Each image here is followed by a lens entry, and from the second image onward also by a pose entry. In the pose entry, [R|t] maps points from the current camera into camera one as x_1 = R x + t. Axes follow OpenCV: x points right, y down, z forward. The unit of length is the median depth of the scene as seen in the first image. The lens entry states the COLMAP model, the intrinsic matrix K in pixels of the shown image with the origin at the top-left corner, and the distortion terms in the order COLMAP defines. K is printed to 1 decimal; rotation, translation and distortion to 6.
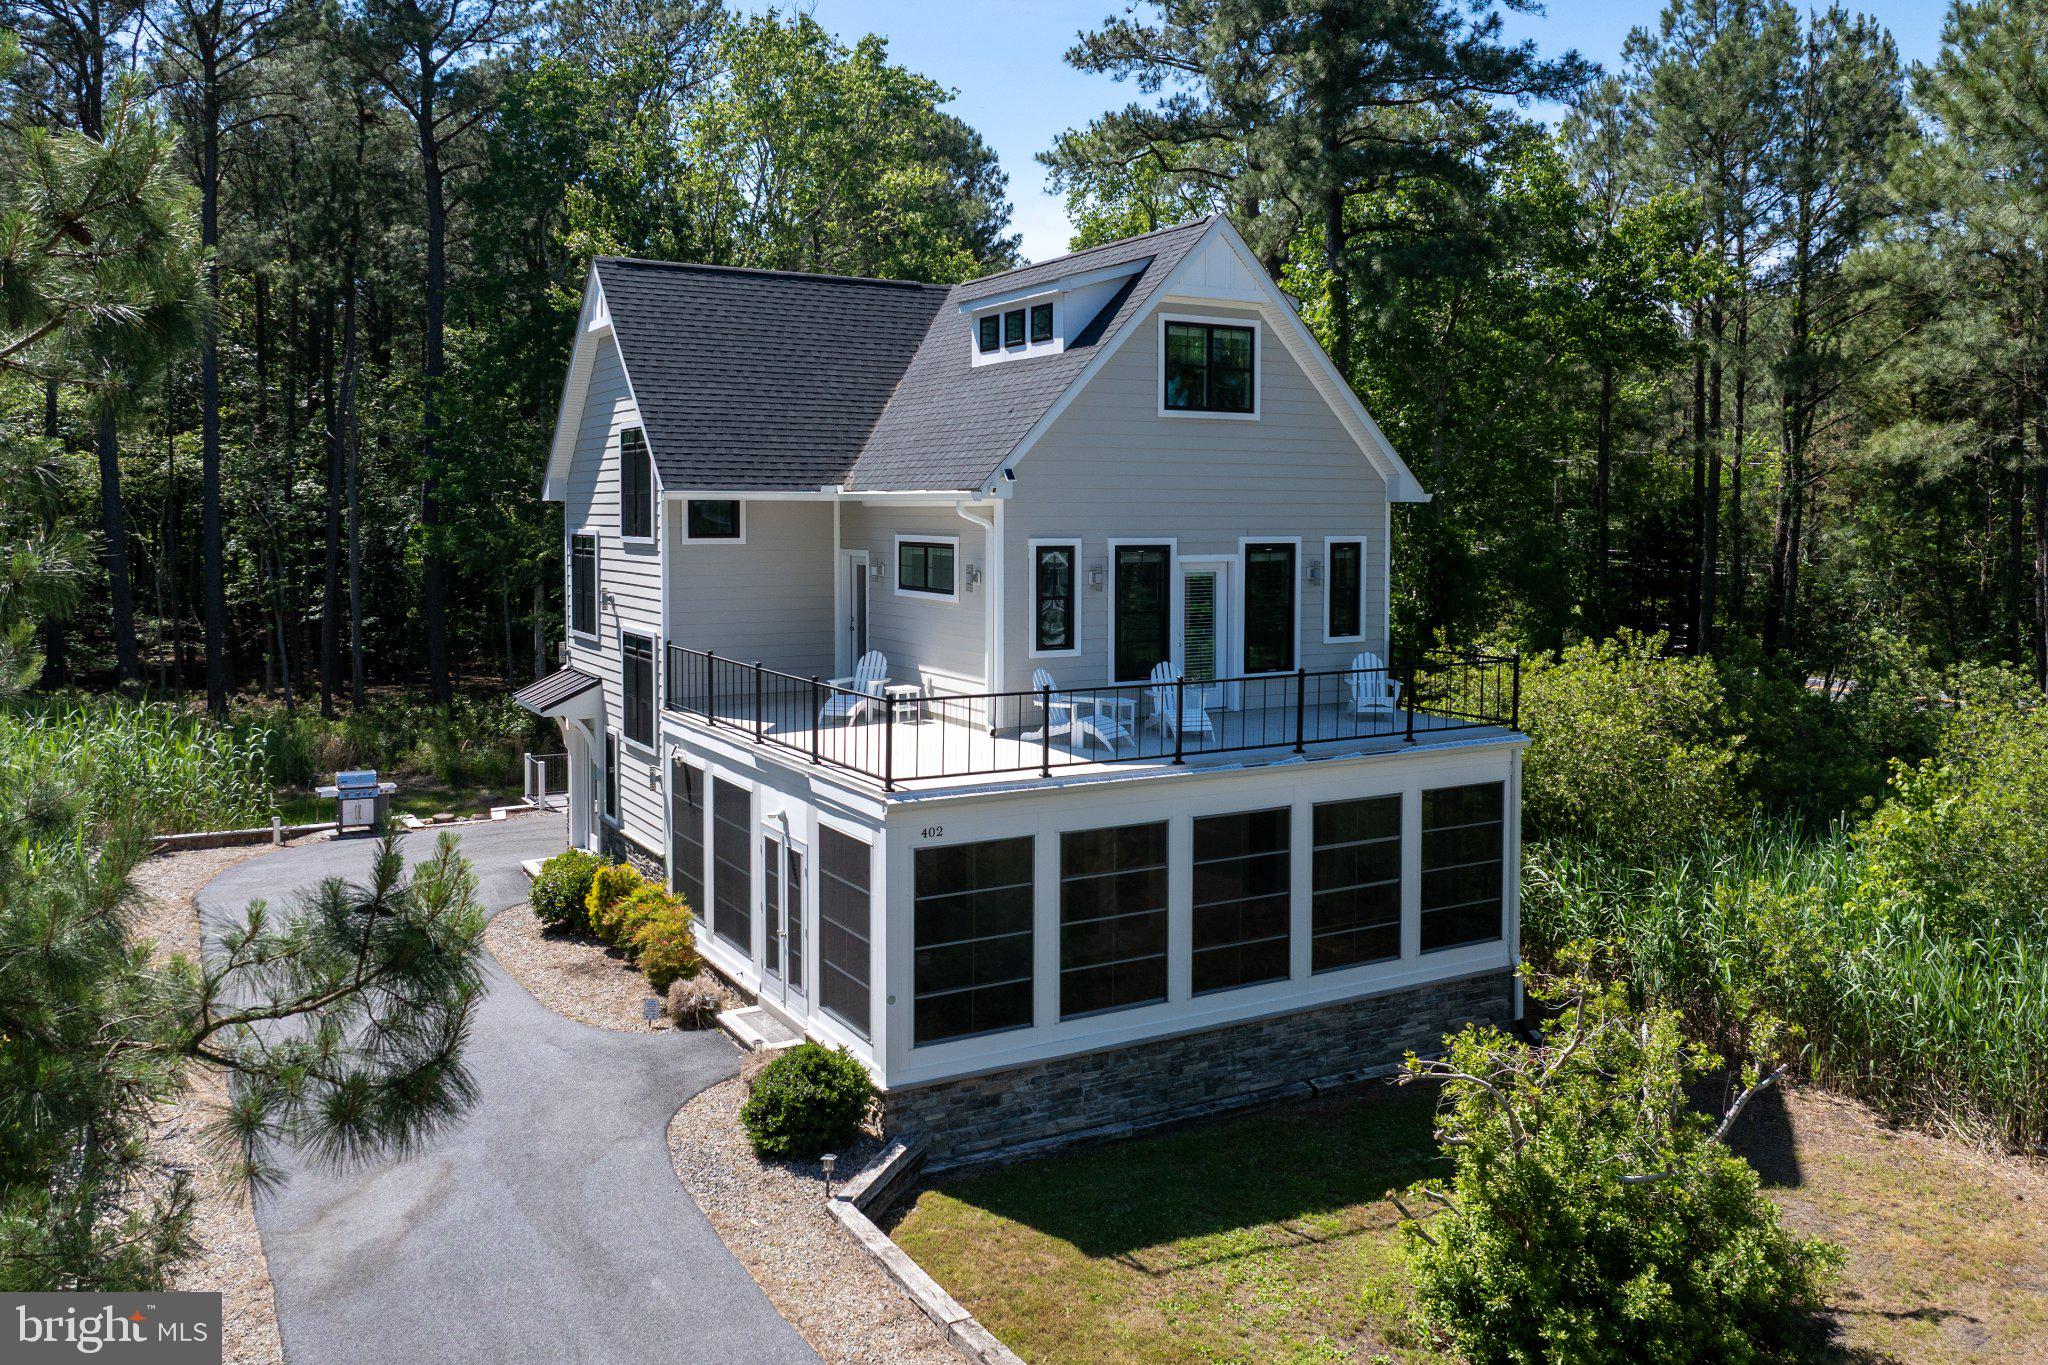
lens RADIAL K [[1587.5, 0, 1024.6], [0, 1587.5, 671.4], [0, 0, 1]] dist [-0.059015, -0.002785]
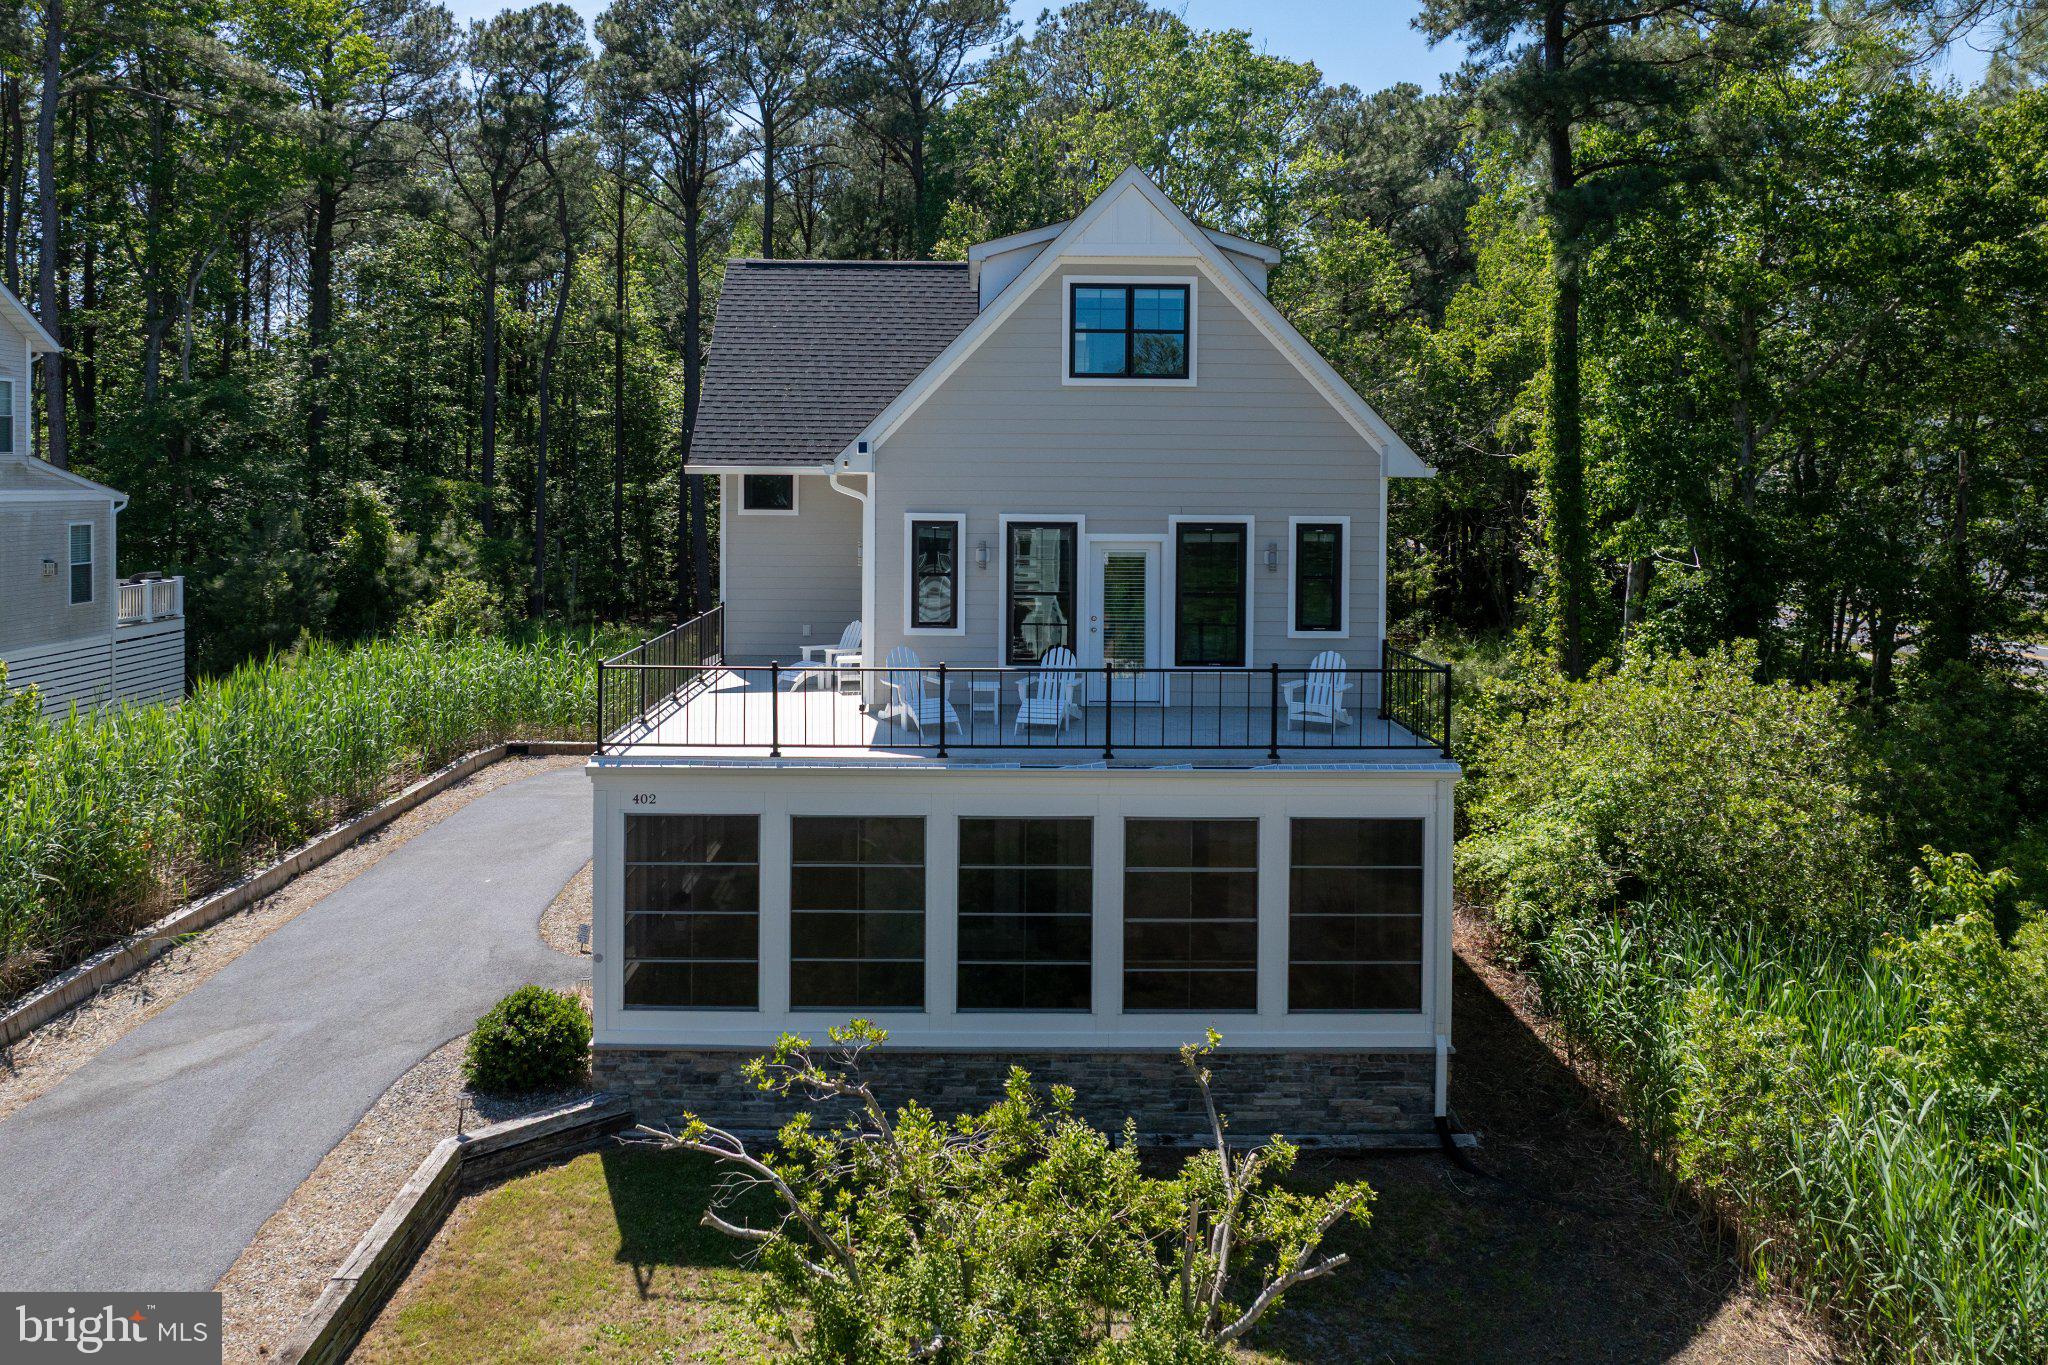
lens RADIAL K [[1419.2, 0, 1003.6], [0, 1419.2, 588.9], [0, 0, 1]] dist [-0.048634, 0.006124]
pose [[0.871863, 0.039052, -0.488191, 0.460236], [-0.054096, 0.998395, -0.016746, -0.024278], [0.486753, 0.041010, 0.872576, 0.252124]]
